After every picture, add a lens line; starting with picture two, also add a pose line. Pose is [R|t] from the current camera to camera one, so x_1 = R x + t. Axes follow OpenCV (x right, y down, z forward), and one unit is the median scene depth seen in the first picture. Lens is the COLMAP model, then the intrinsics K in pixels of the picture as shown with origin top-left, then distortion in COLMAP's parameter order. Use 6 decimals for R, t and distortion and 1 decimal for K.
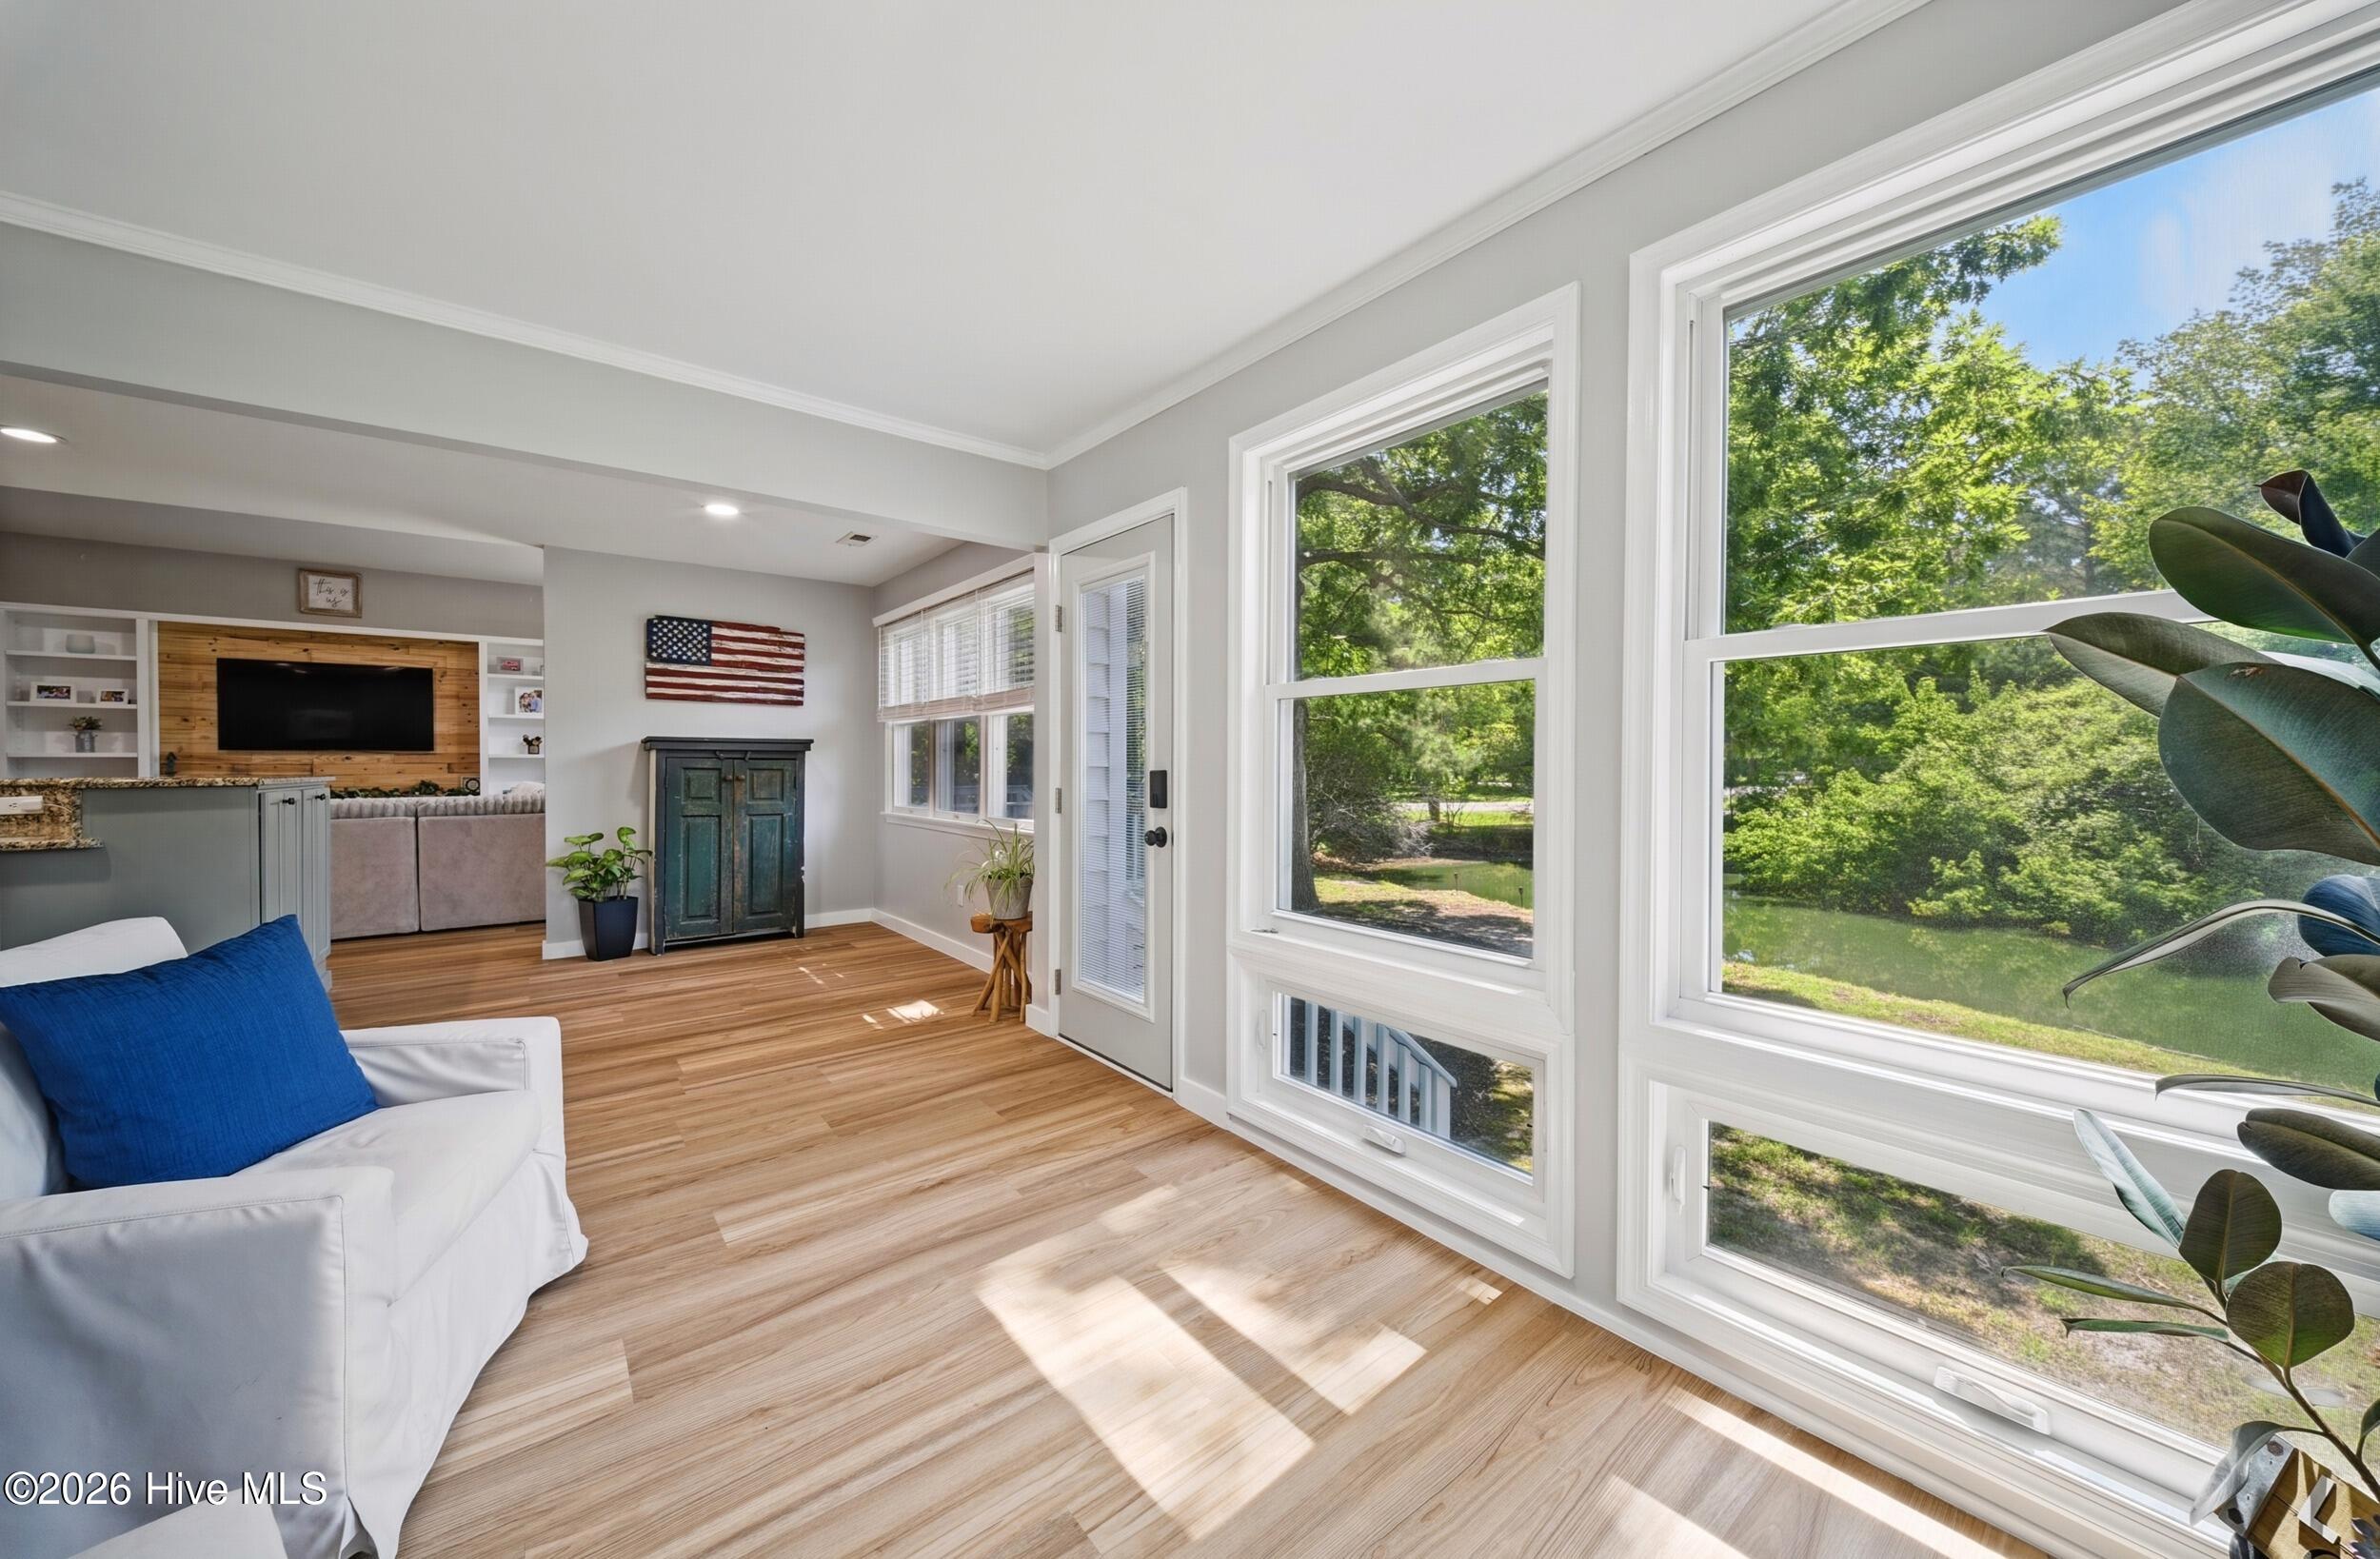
lens RADIAL K [[835.6, 0, 1194.2], [0, 835.6, 771.6], [0, 0, 1]] dist [0.000869, -0.000047]
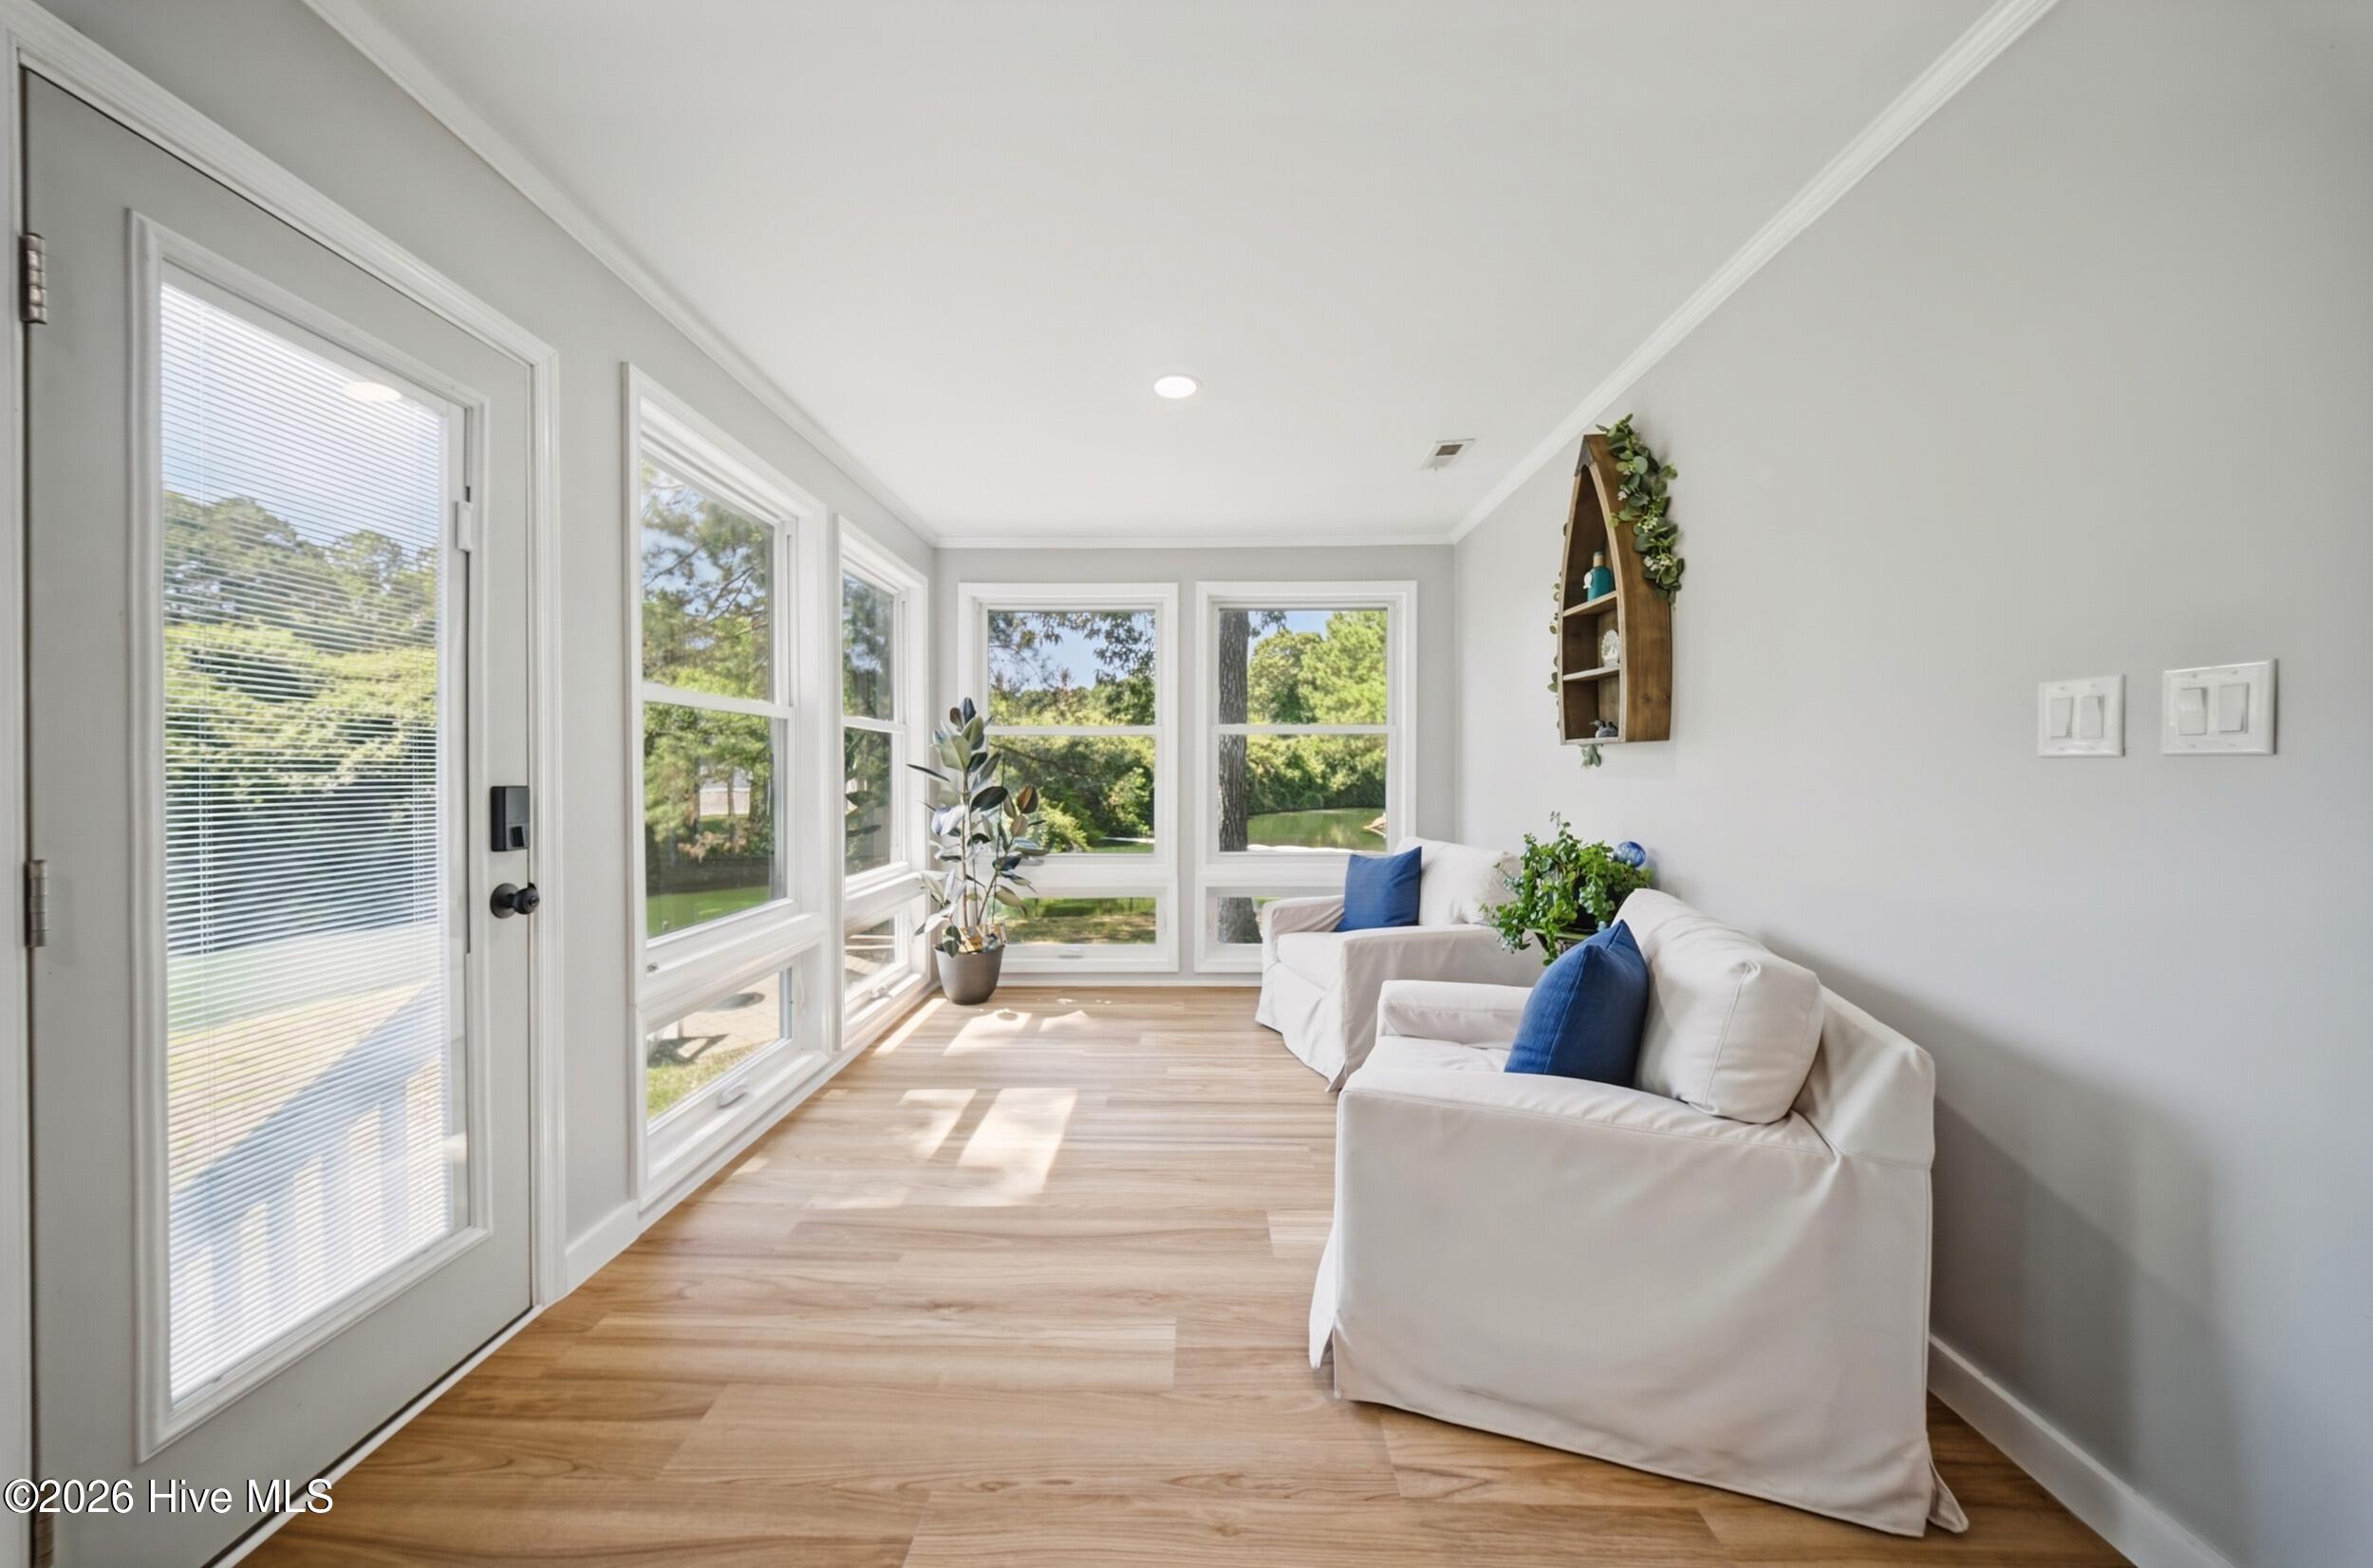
lens RADIAL K [[834.5, 0, 1187.7], [0, 834.5, 779.4], [0, 0, 1]] dist [-0.001936, -0.000107]
pose [[-0.766105, -0.011415, 0.642615, -1.052789], [0.003376, 0.999757, 0.021783, -0.022074], [-0.642707, 0.018857, -0.765880, 1.543954]]
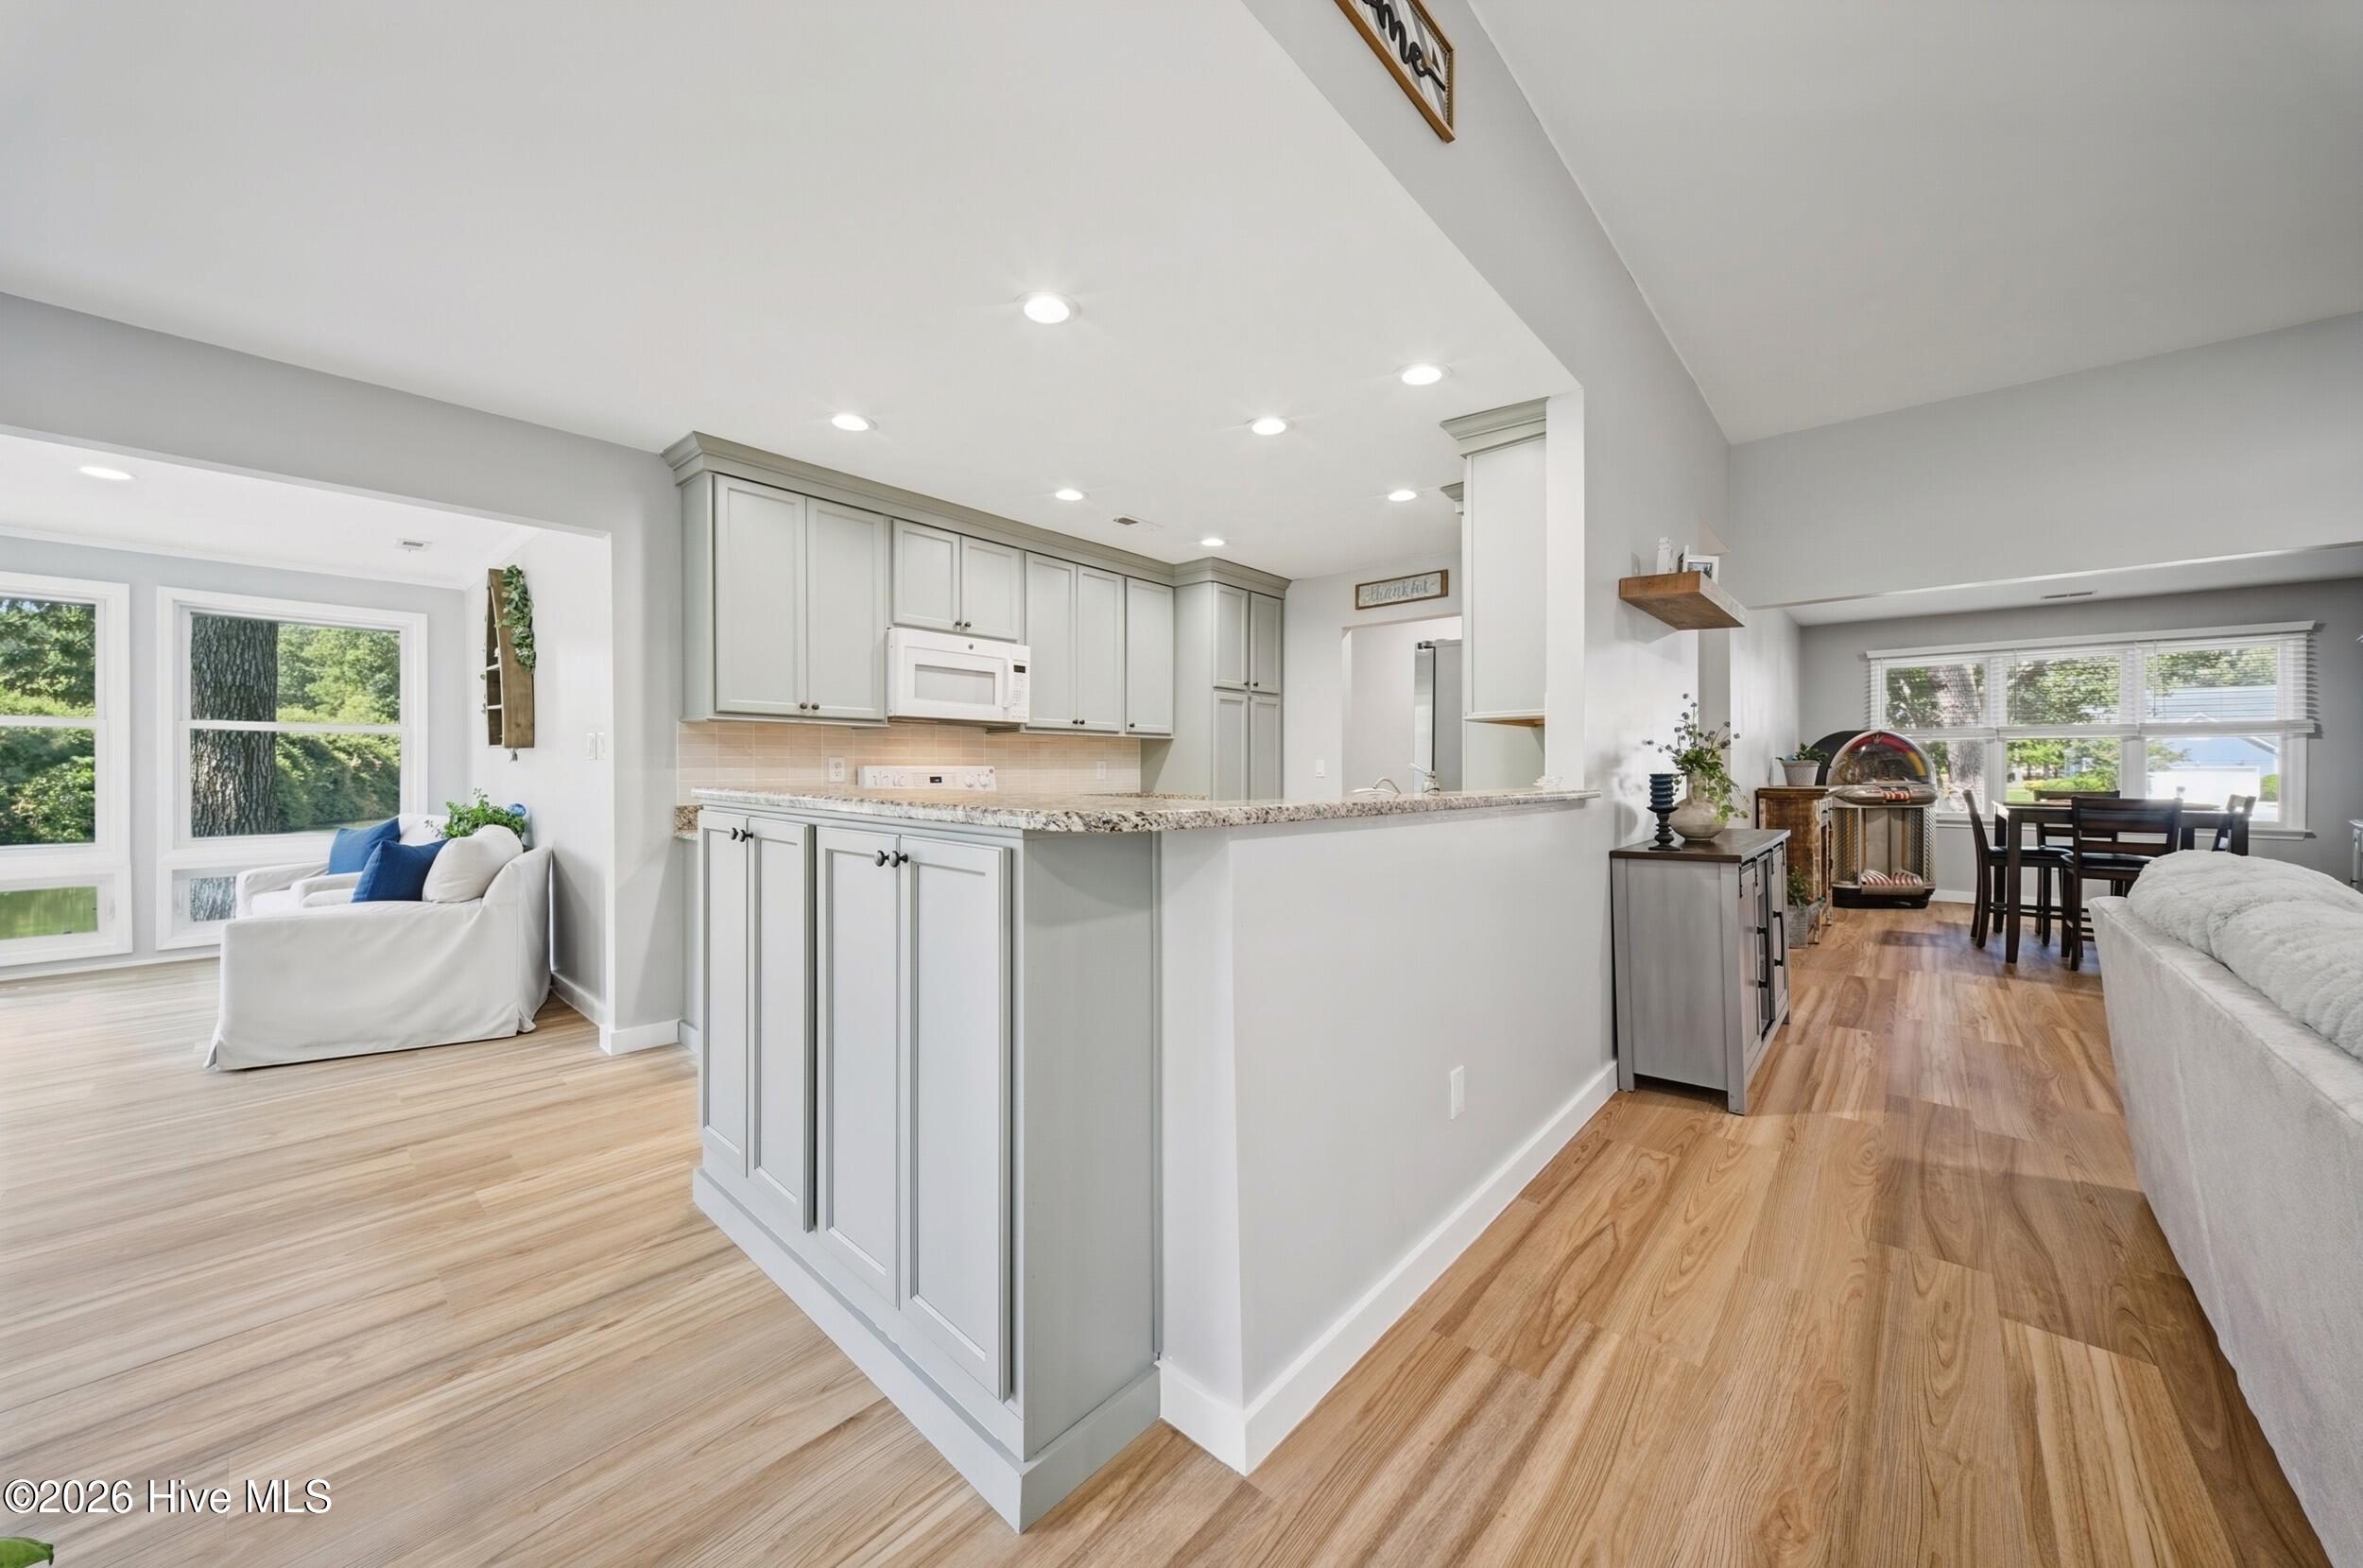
lens RADIAL K [[831.0, 0, 1168.1], [0, 831.0, 774.1], [0, 0, 1]] dist [-0.001936, -0.000107]
pose [[-0.987278, -0.006825, -0.158856, -2.208176], [-0.010110, 0.999751, 0.019875, -0.041998], [0.158681, 0.021228, -0.987102, 2.711737]]
